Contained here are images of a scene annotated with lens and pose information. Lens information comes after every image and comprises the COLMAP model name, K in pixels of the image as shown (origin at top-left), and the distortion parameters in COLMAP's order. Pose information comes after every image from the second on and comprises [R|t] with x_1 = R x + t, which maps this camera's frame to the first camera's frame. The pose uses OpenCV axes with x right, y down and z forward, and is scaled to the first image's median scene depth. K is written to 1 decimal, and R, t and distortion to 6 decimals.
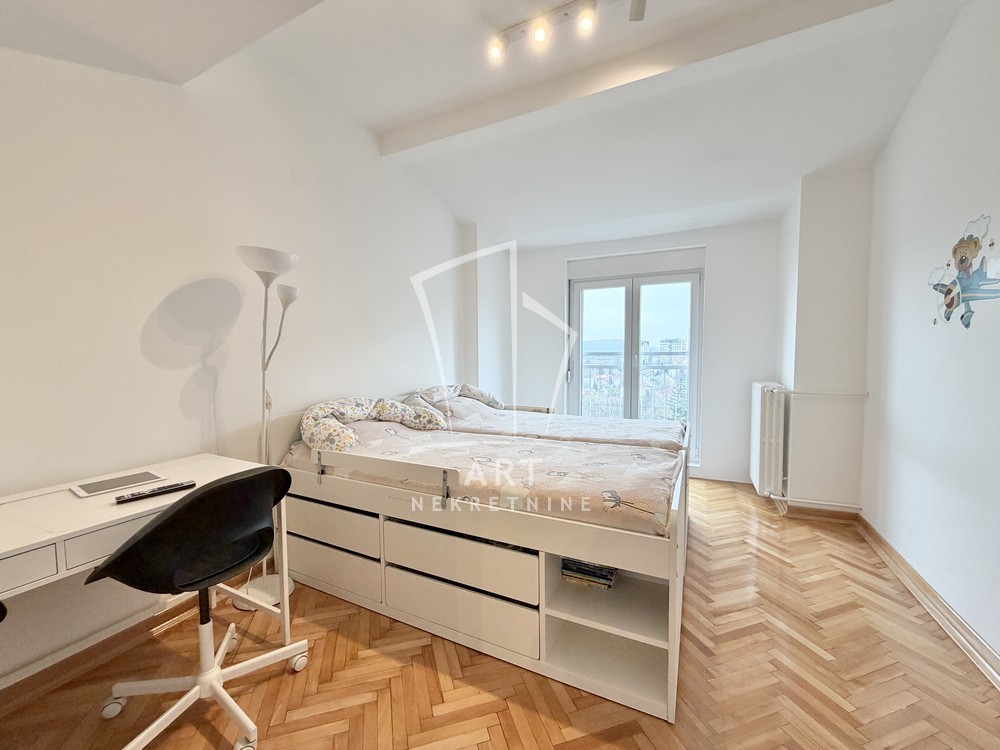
lens RADIAL K [[397.8, 0, 495.6], [0, 397.8, 376.8], [0, 0, 1]] dist [-0.001230, -0.000024]
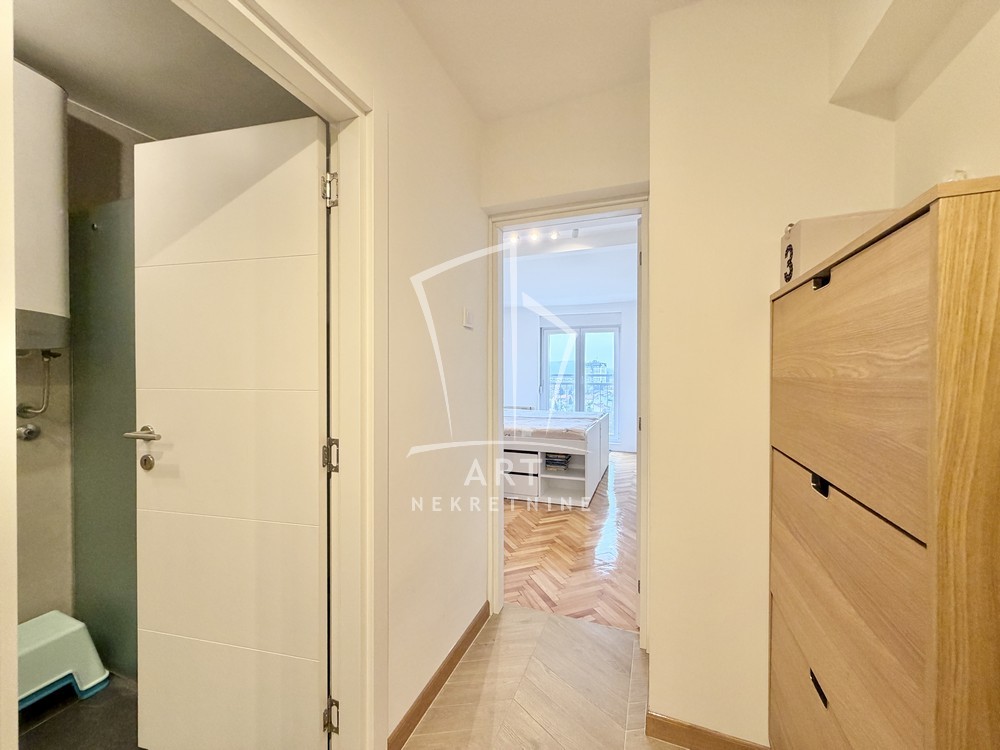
lens RADIAL K [[397.8, 0, 495.6], [0, 397.8, 376.8], [0, 0, 1]] dist [-0.001230, -0.000024]
pose [[0.995457, 0.005527, 0.095054, -0.224833], [-0.000660, 0.998690, -0.051161, 0.045906], [-0.095212, 0.050866, 0.994157, -0.850083]]
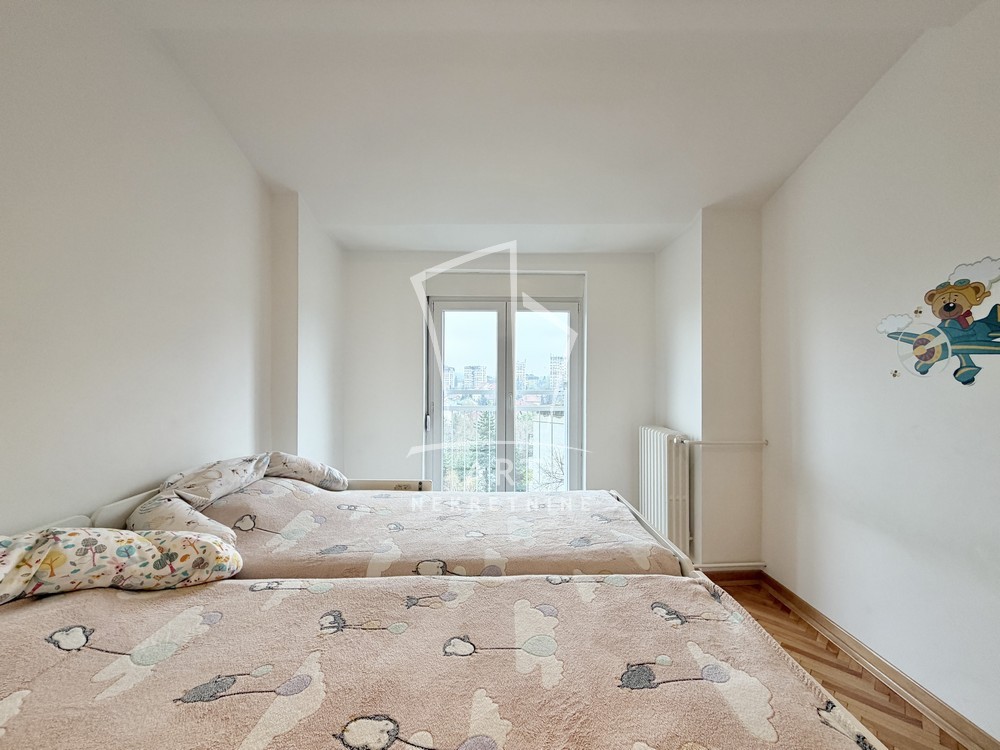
lens RADIAL K [[397.8, 0, 495.6], [0, 397.8, 376.8], [0, 0, 1]] dist [-0.001230, -0.000024]
pose [[0.890577, 0.011335, 0.454692, -0.073338], [0.017146, 0.998142, -0.058464, -0.066570], [-0.454510, 0.059862, 0.888728, 0.429243]]
